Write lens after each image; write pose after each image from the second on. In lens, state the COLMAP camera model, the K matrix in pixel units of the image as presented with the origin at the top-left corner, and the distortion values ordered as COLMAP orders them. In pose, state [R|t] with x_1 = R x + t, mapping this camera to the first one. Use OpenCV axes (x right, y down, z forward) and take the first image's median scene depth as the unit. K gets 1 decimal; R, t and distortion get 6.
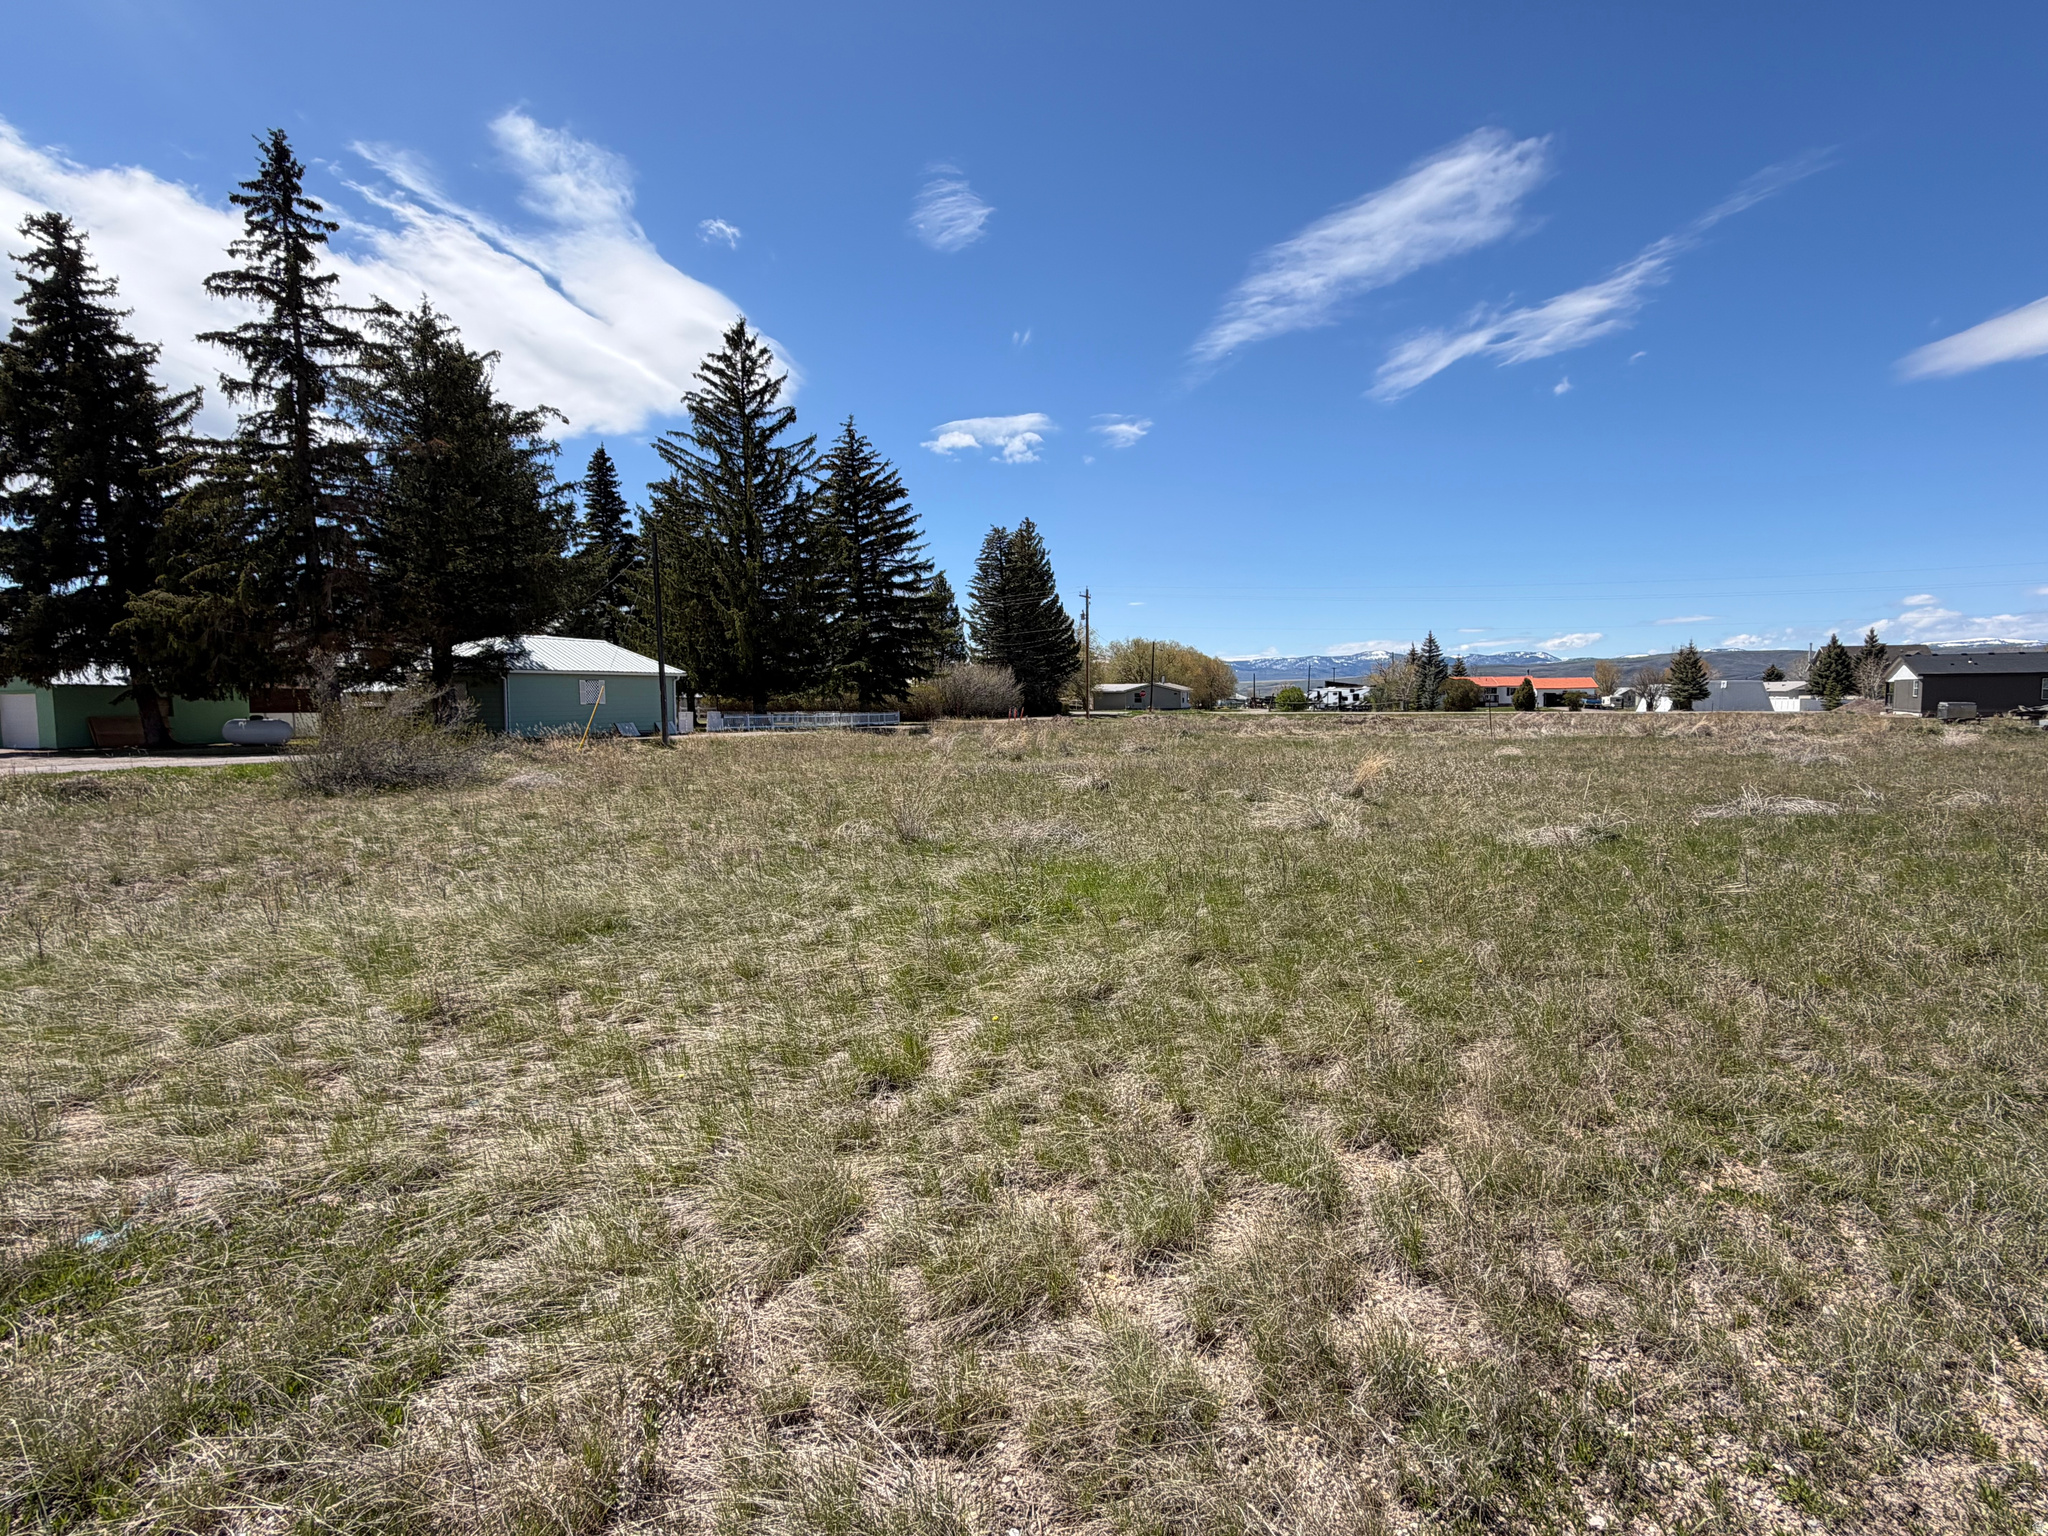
lens RADIAL K [[1016.0, 0, 1024.0], [0, 1016.0, 768.0], [0, 0, 1]] dist [0.002459, -0.000721]
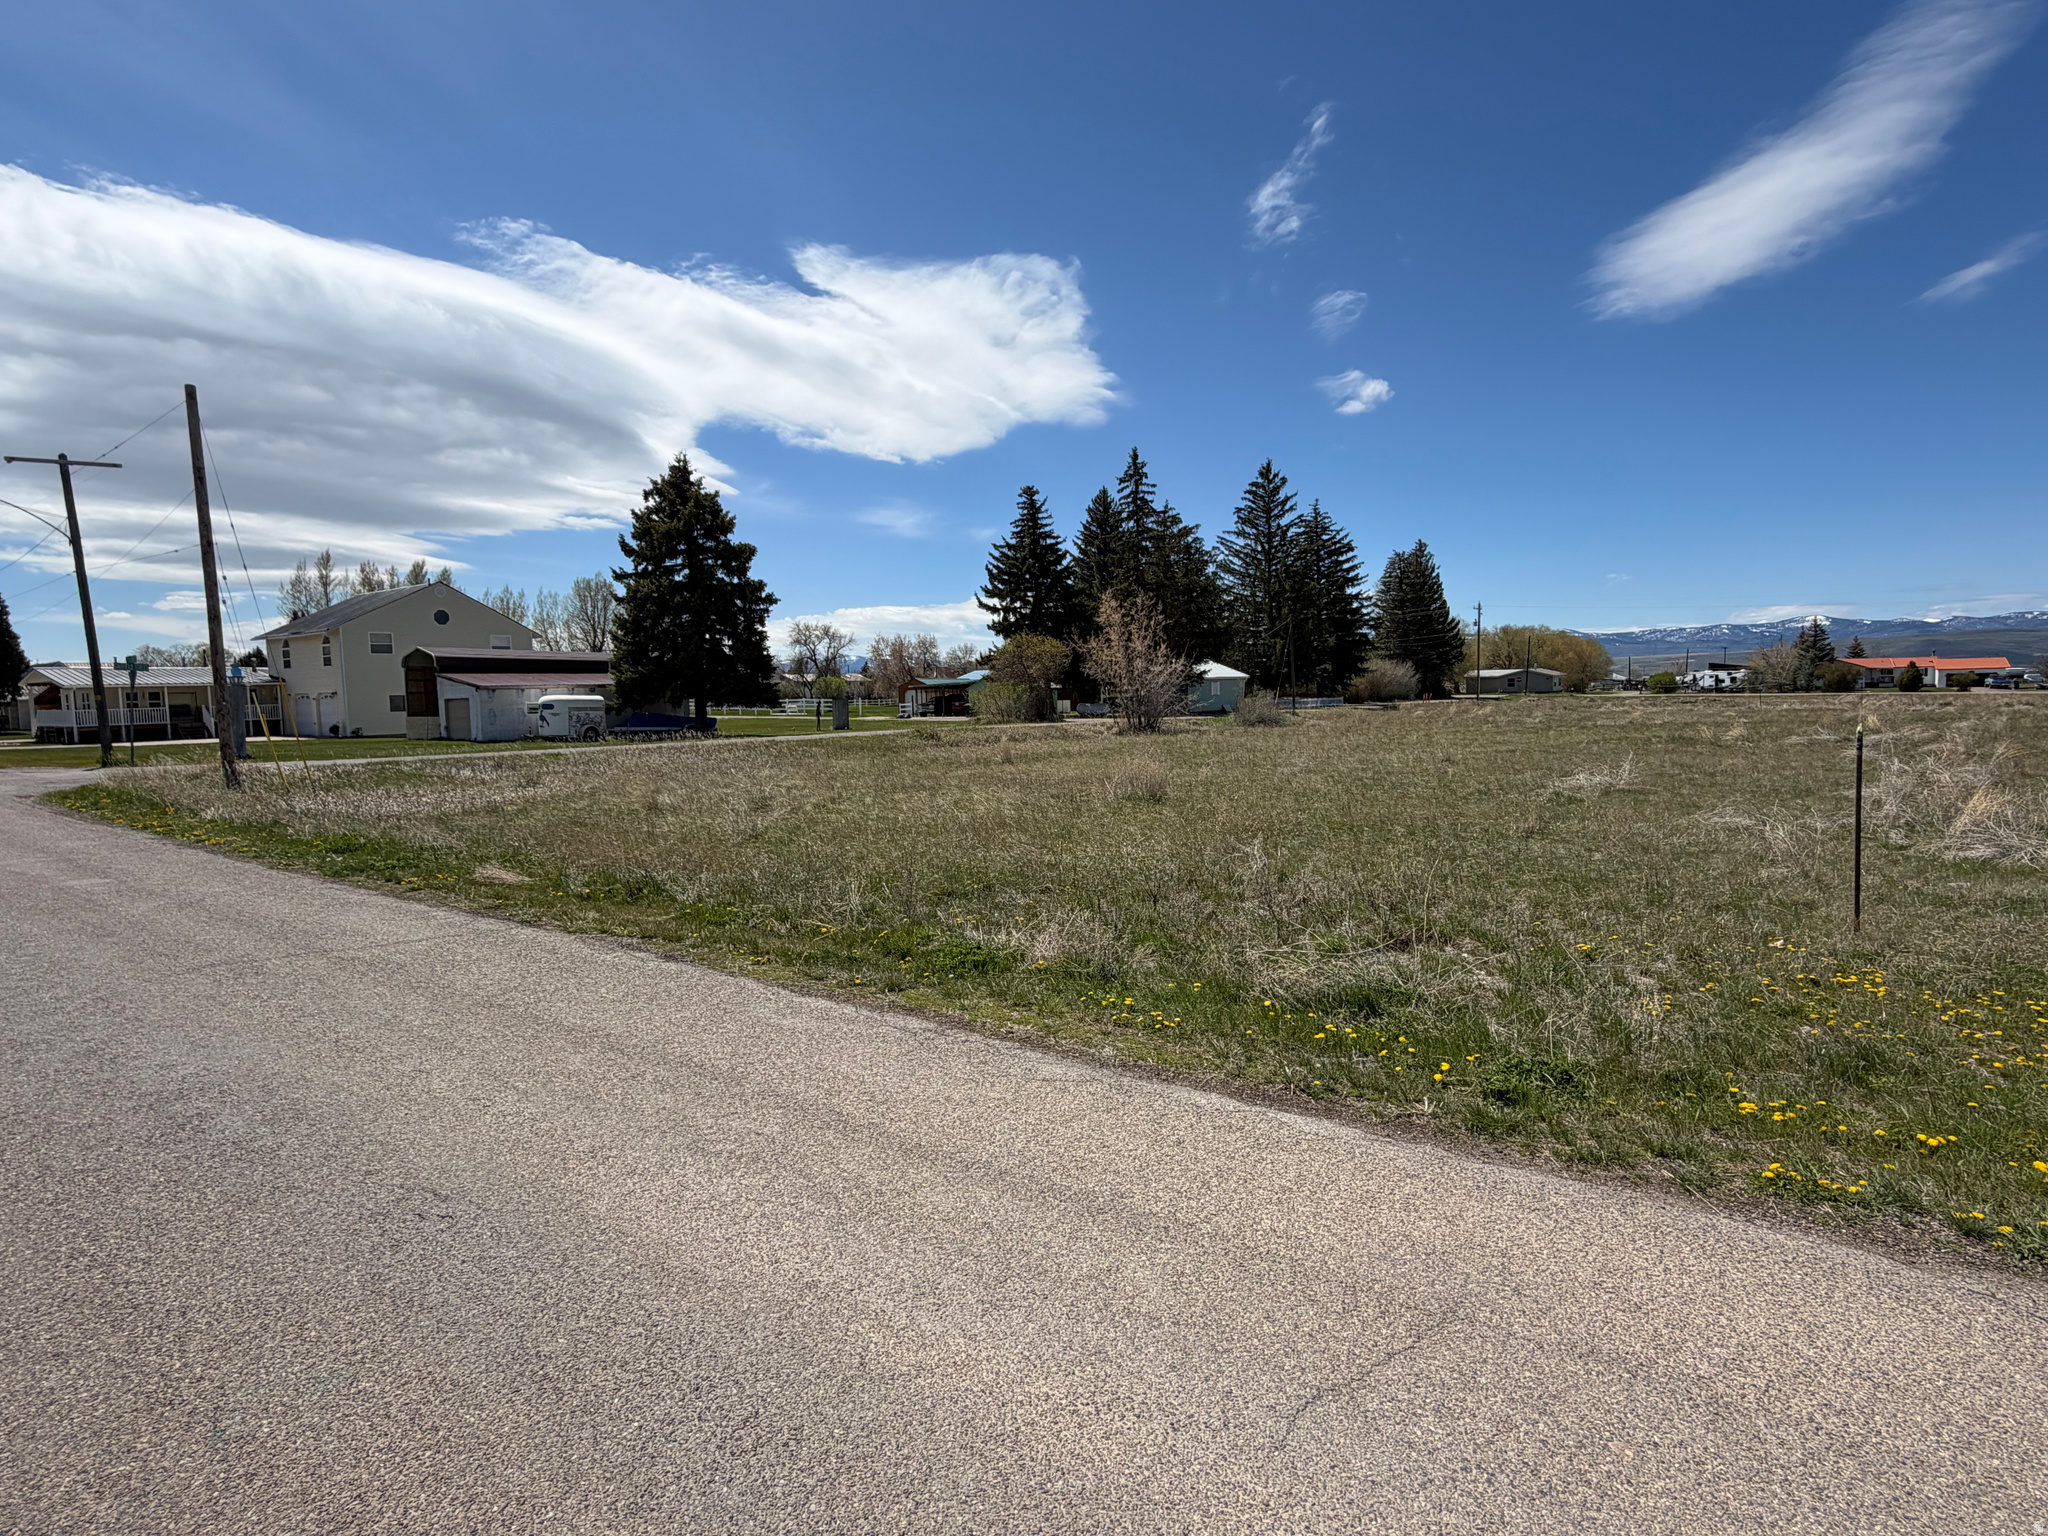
lens RADIAL K [[1016.0, 0, 1024.0], [0, 1016.0, 768.0], [0, 0, 1]] dist [0.002459, -0.000721]
pose [[0.949422, 0.015210, -0.313634, -0.056057], [-0.010213, 0.999794, 0.017568, 0.014790], [0.313836, -0.013476, 0.949381, -0.303467]]
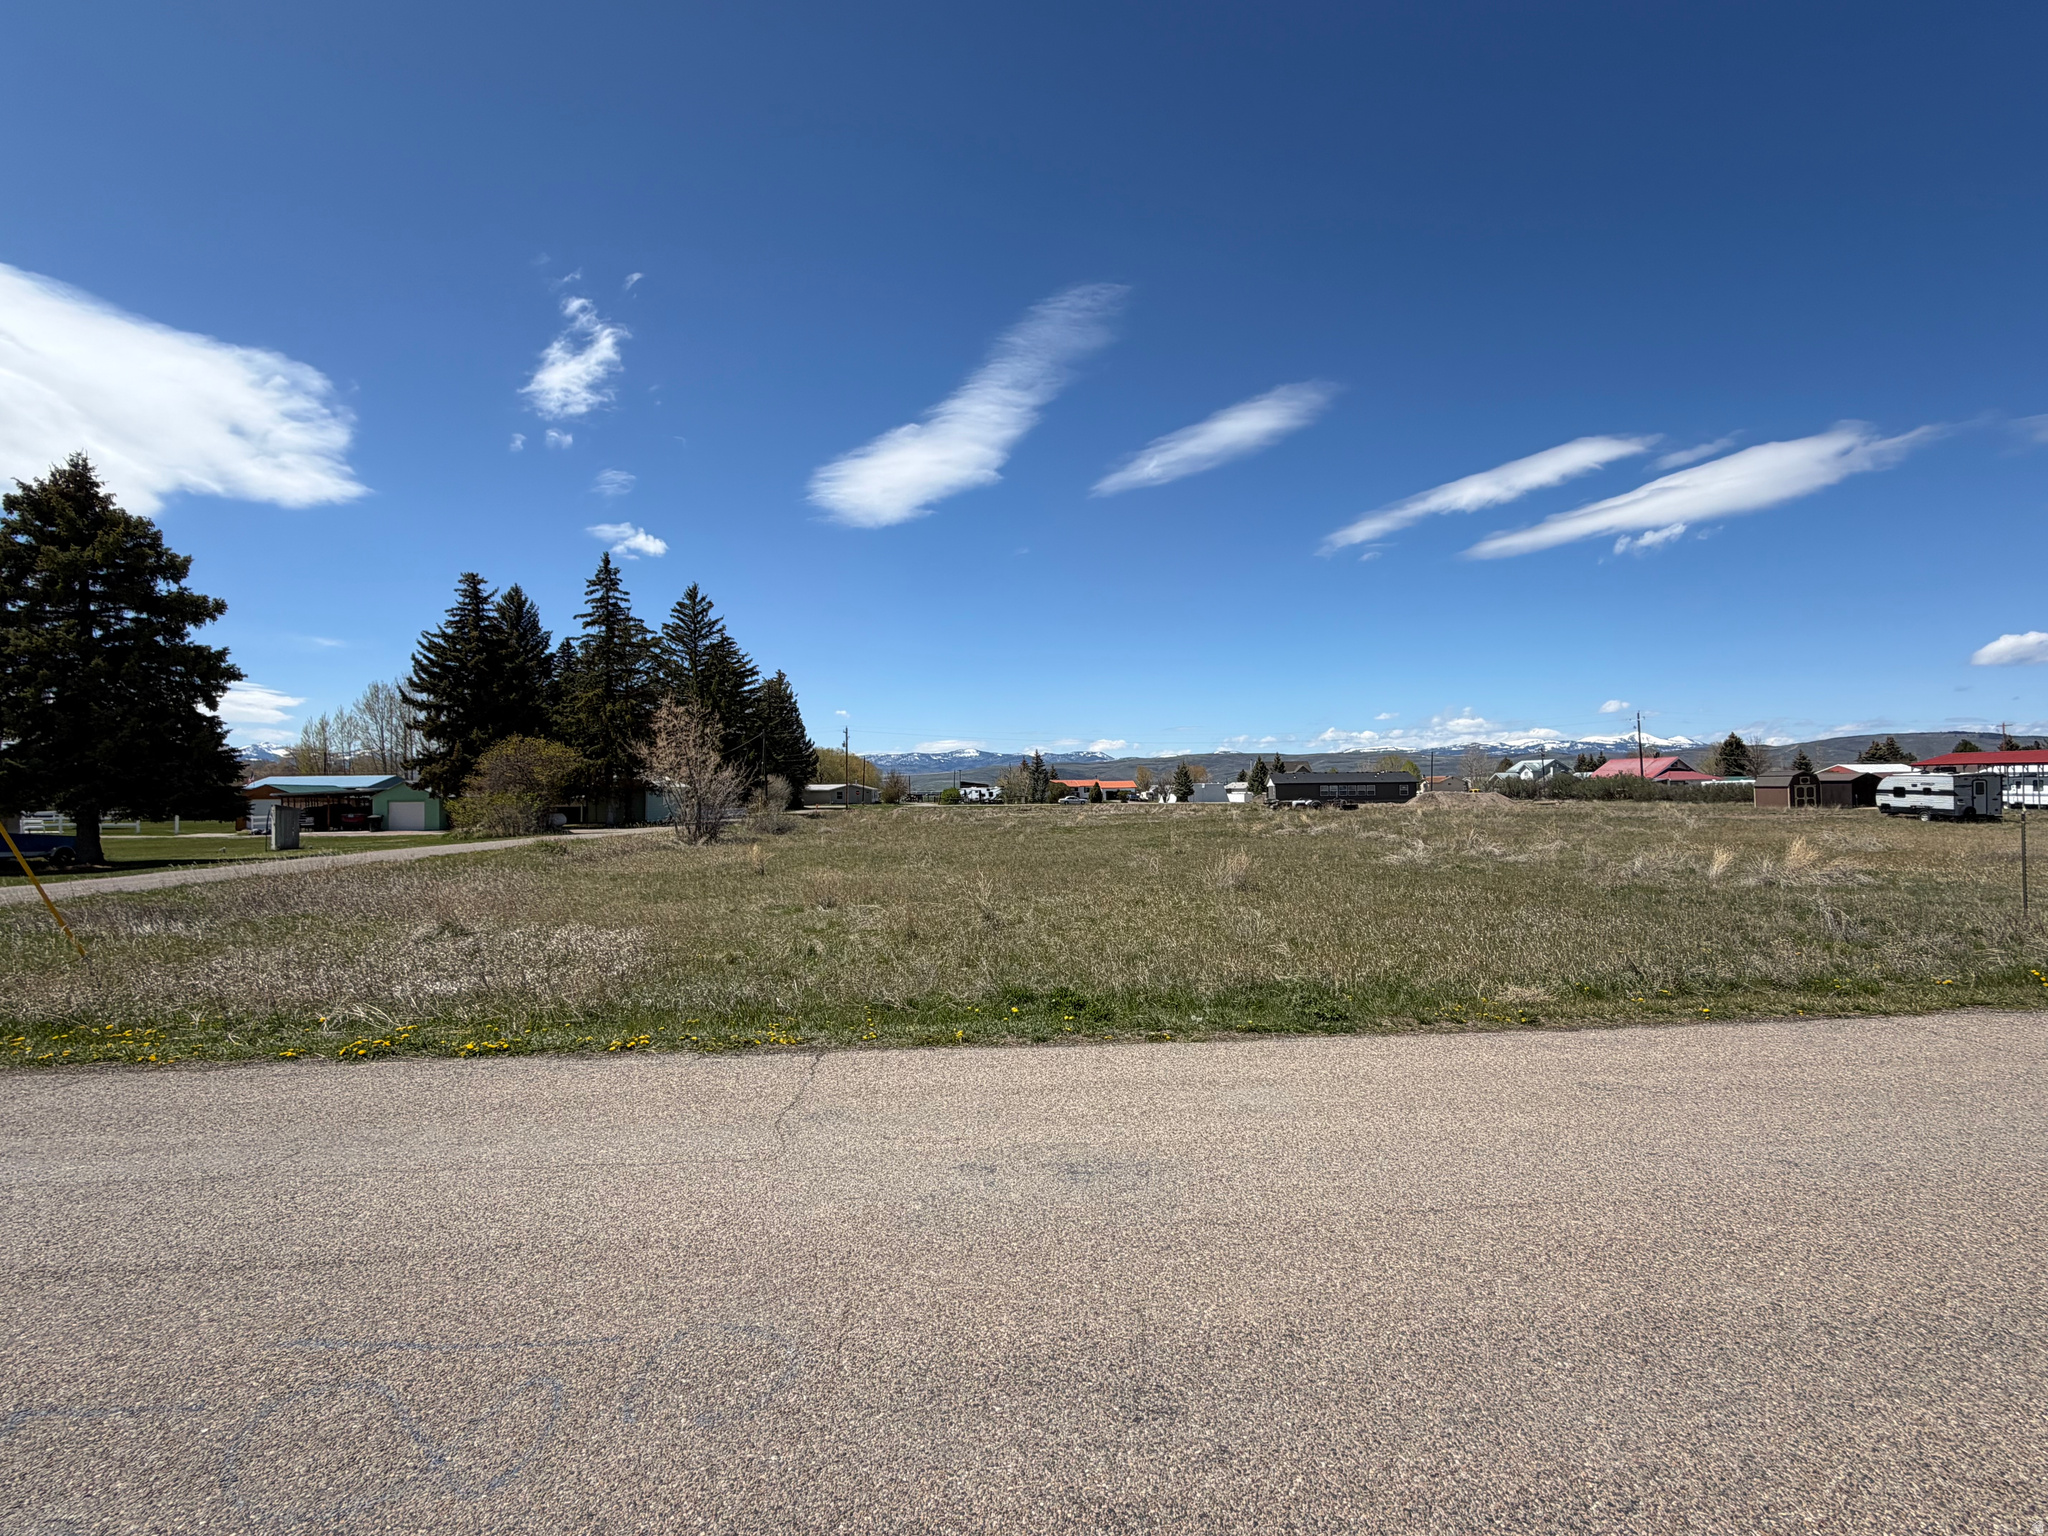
lens RADIAL K [[934.9, 0, 1024.0], [0, 934.9, 768.0], [0, 0, 1]] dist [-0.001680, -0.000521]
pose [[0.925536, 0.007028, 0.378594, -0.155721], [0.028571, 0.995681, -0.088330, 0.014458], [-0.377580, 0.092569, 0.921338, -0.290074]]
